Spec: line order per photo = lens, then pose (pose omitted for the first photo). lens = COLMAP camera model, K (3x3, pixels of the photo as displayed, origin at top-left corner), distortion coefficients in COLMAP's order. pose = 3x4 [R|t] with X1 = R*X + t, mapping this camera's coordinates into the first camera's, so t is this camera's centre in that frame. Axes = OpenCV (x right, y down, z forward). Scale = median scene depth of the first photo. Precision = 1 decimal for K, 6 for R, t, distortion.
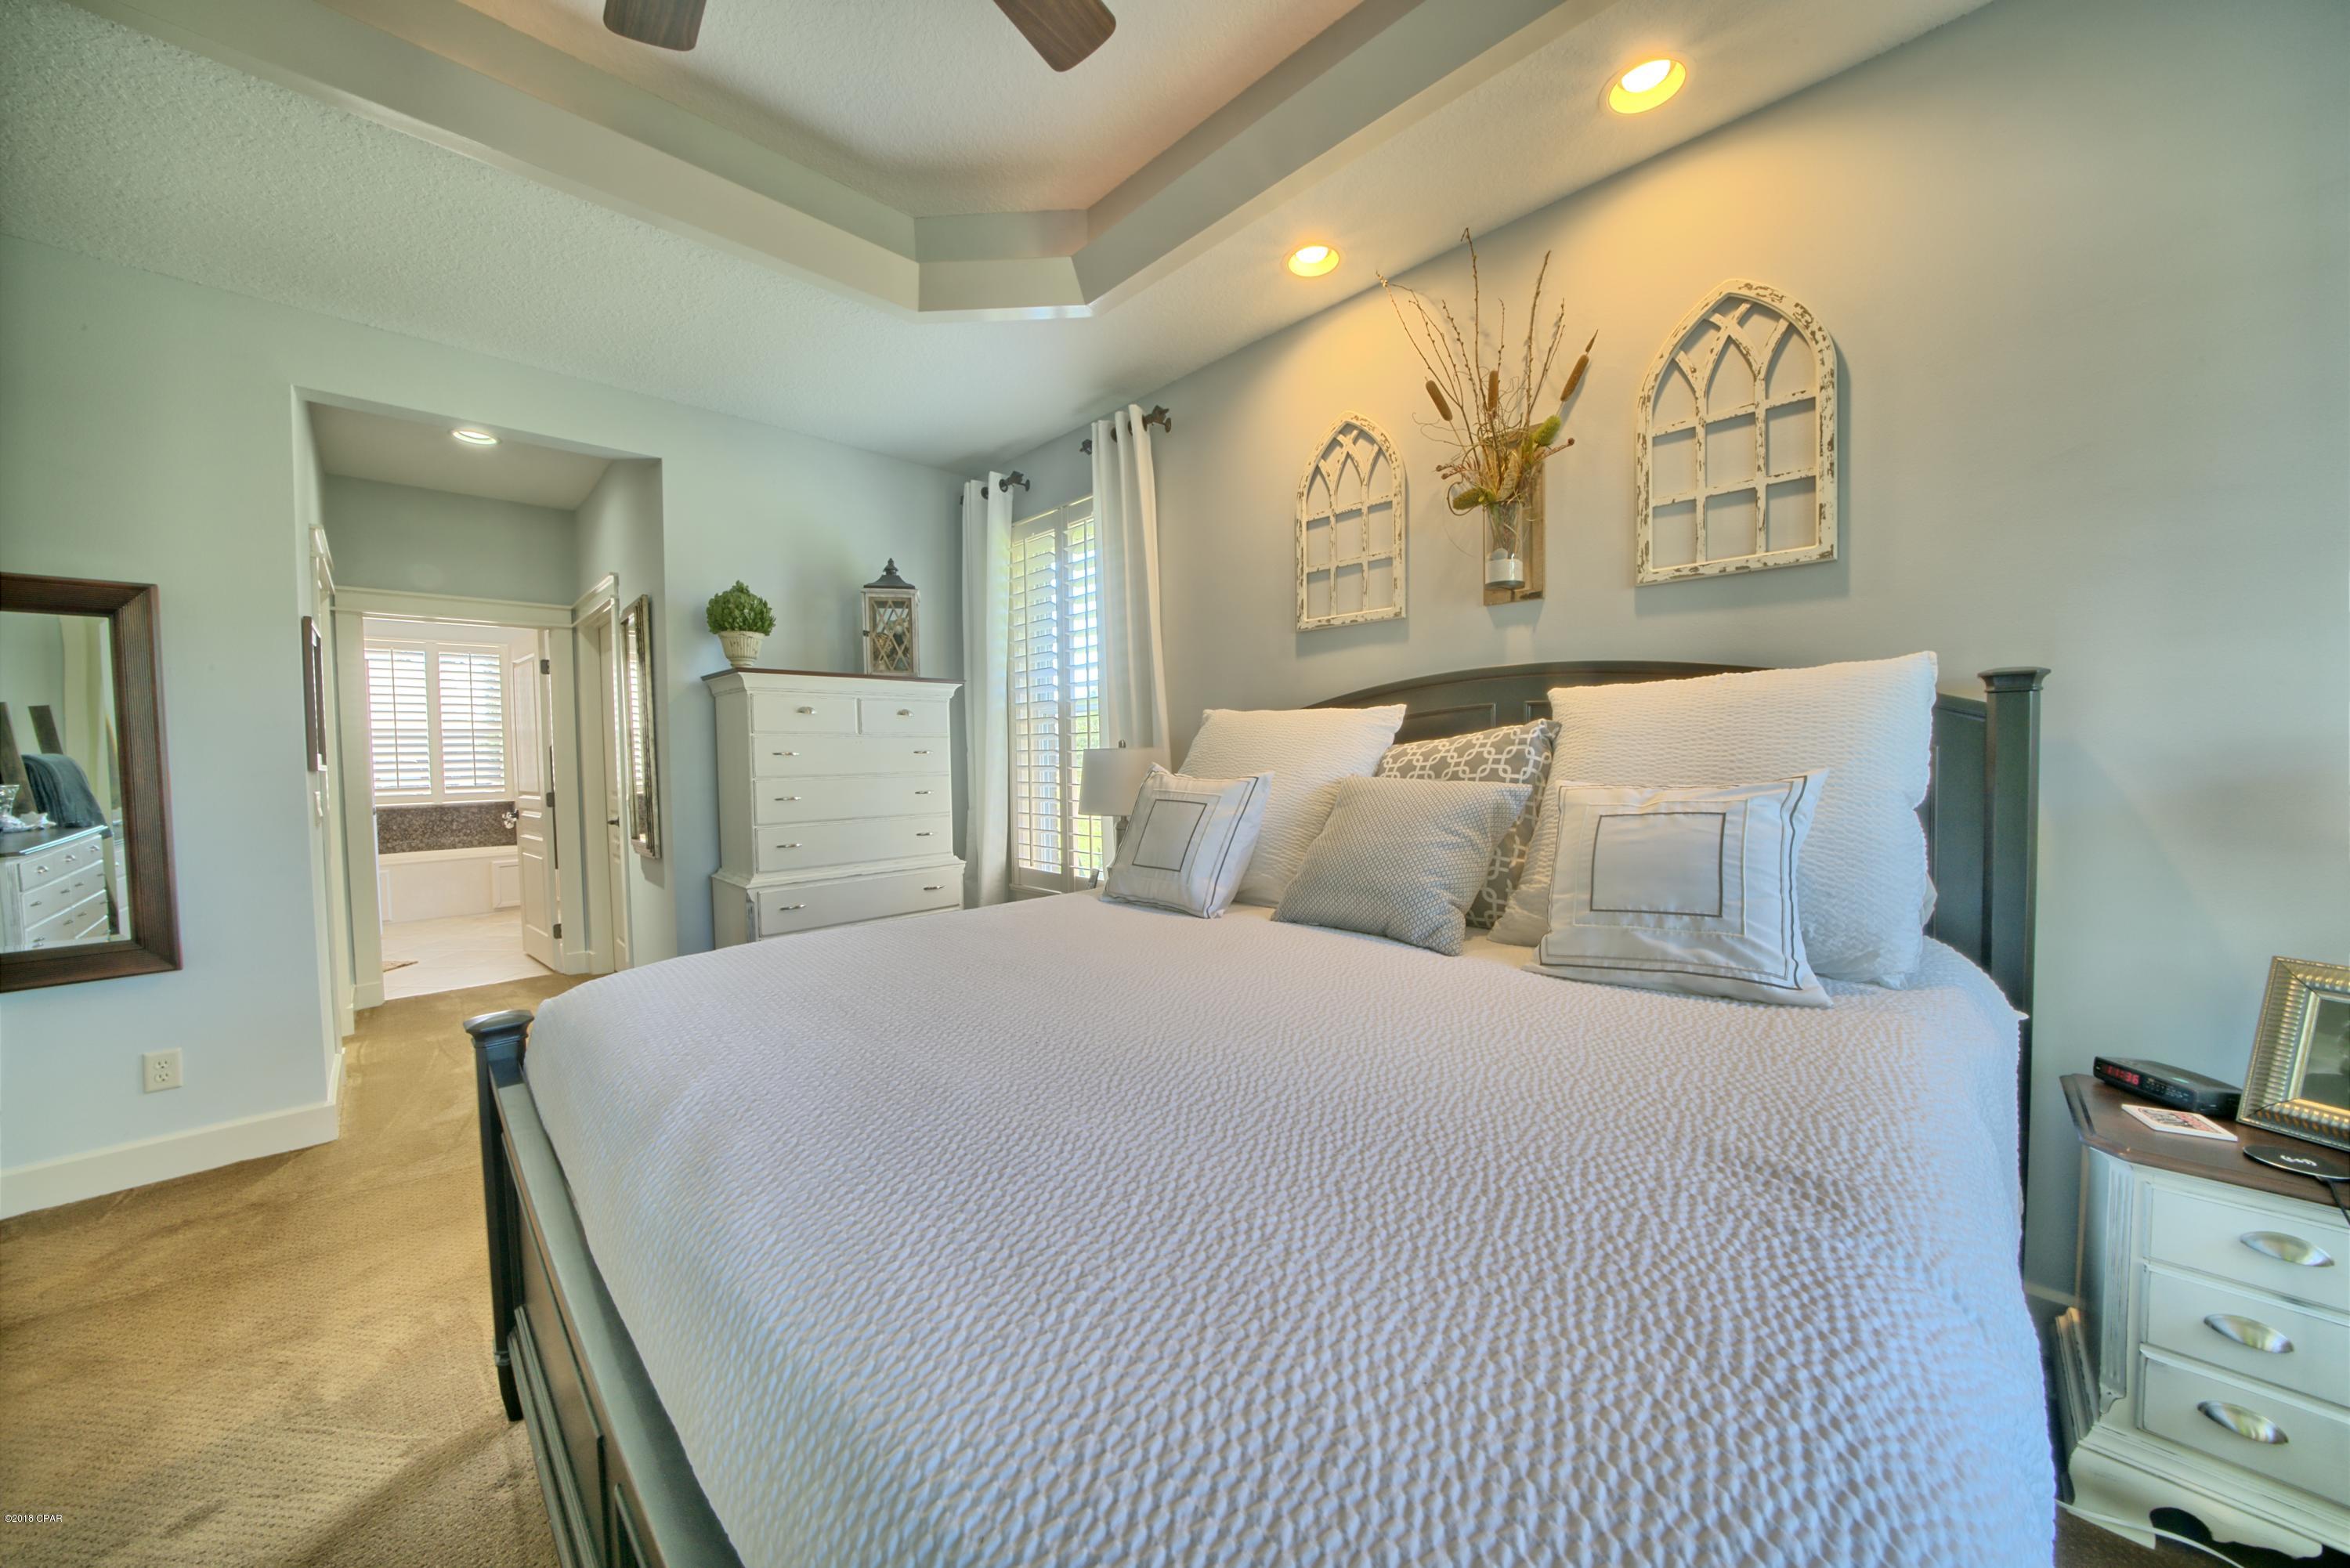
lens RADIAL K [[813.1, 0, 1157.3], [0, 813.1, 780.6], [0, 0, 1]] dist [-0.025975, 0.002906]
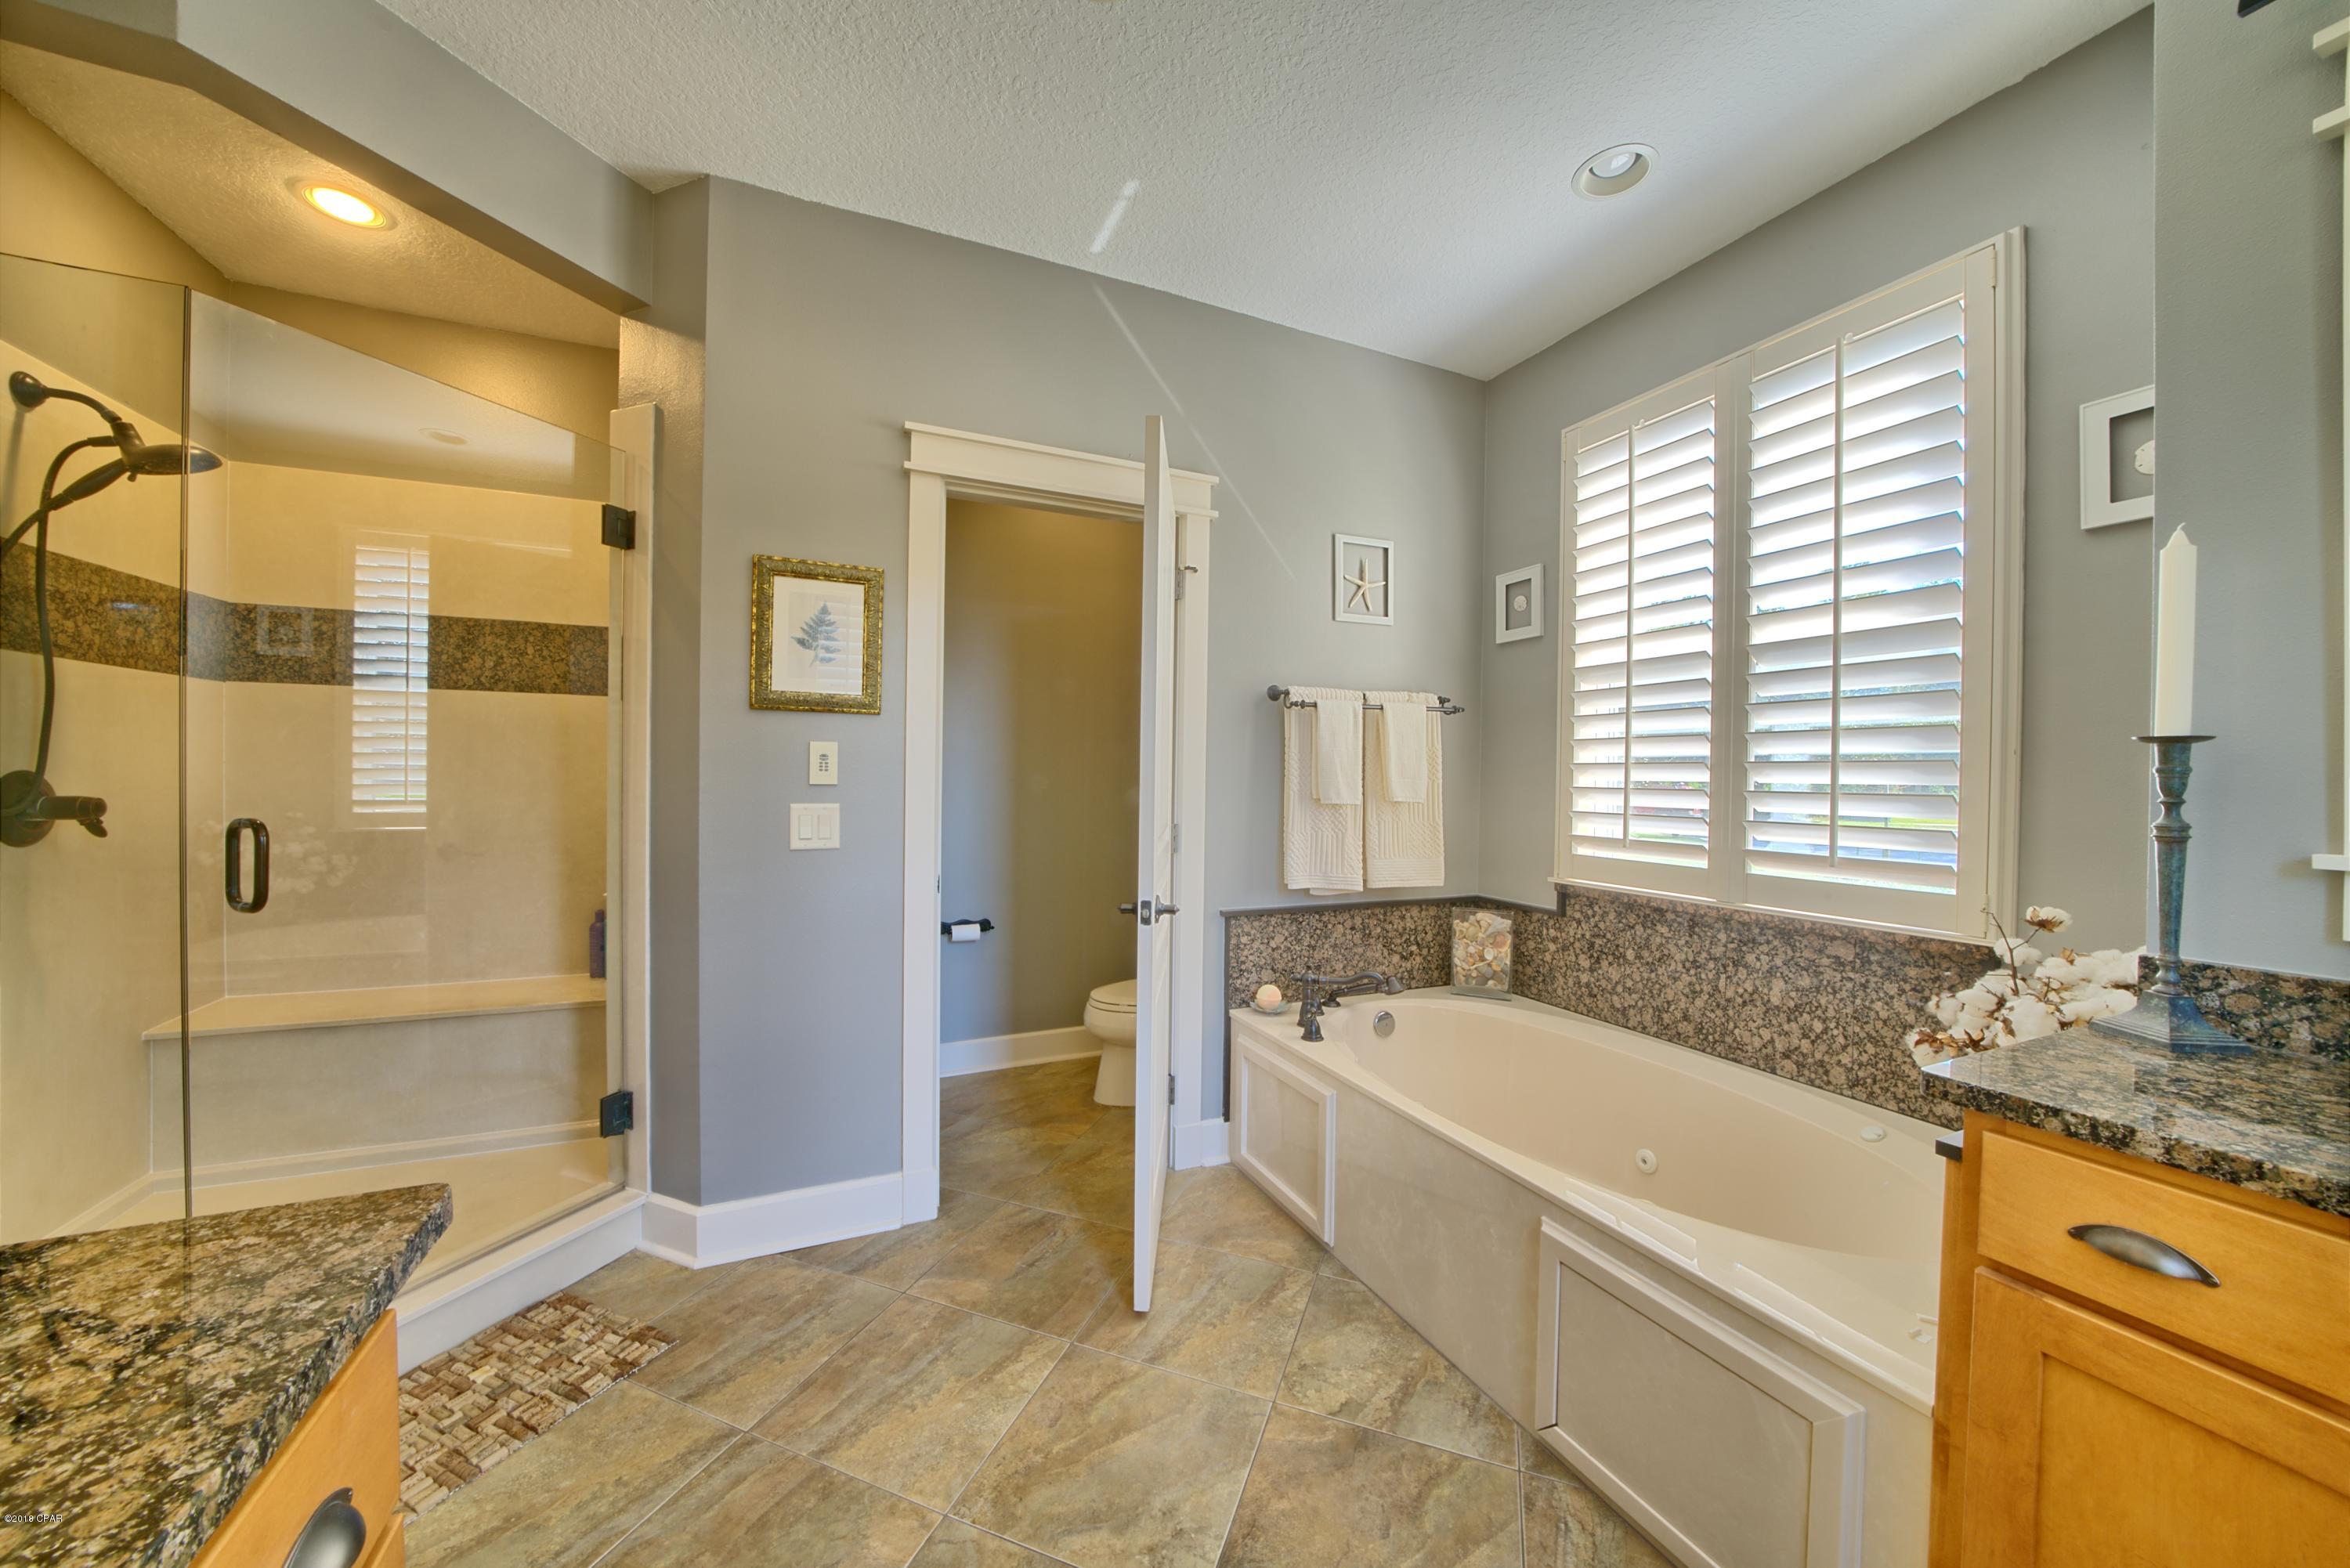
lens RADIAL K [[813.1, 0, 1172.3], [0, 813.1, 780.7], [0, 0, 1]] dist [-0.025975, 0.002906]
pose [[-0.341931, 0.022225, -0.939462, -1.488128], [-0.036188, 0.998667, 0.036796, -0.054581], [0.939028, 0.046579, -0.340671, 2.435631]]
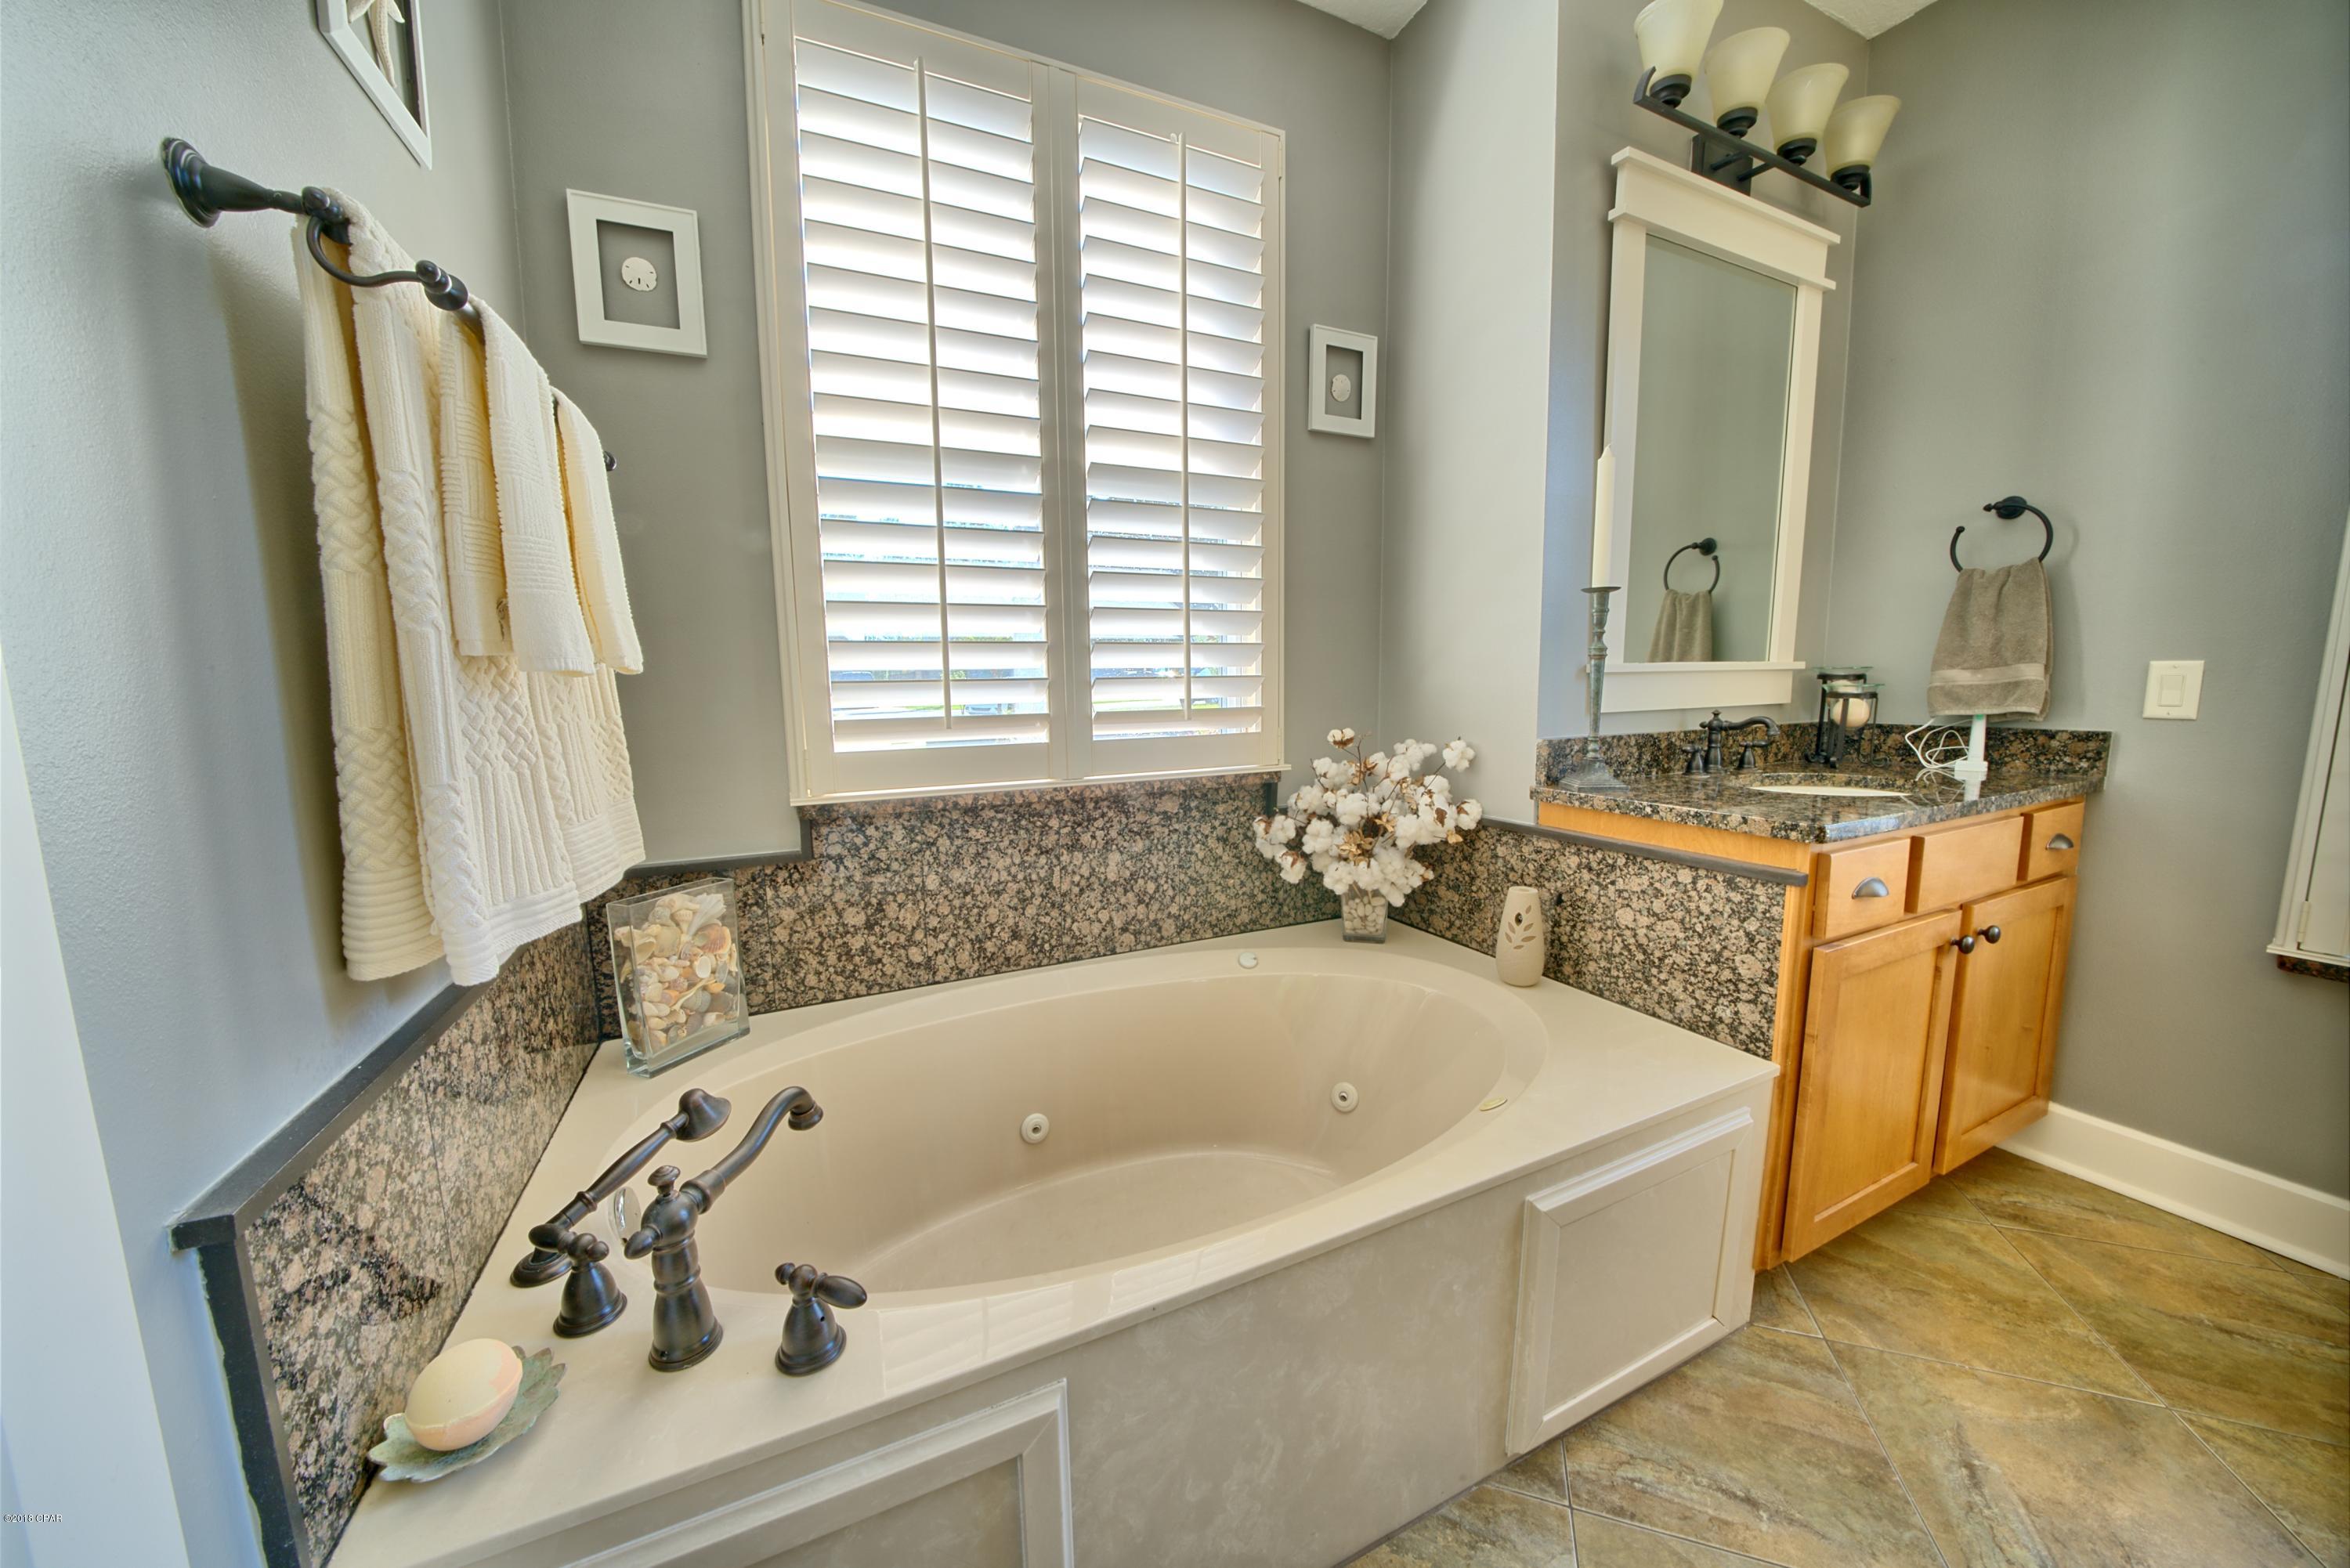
lens RADIAL K [[813.1, 0, 1165.6], [0, 813.1, 780.1], [0, 0, 1]] dist [-0.025975, 0.002906]
pose [[0.946240, 0.047811, -0.319913, -2.135057], [-0.015777, 0.994661, 0.101985, 0.006691], [0.323081, -0.091455, 0.941942, 2.081841]]
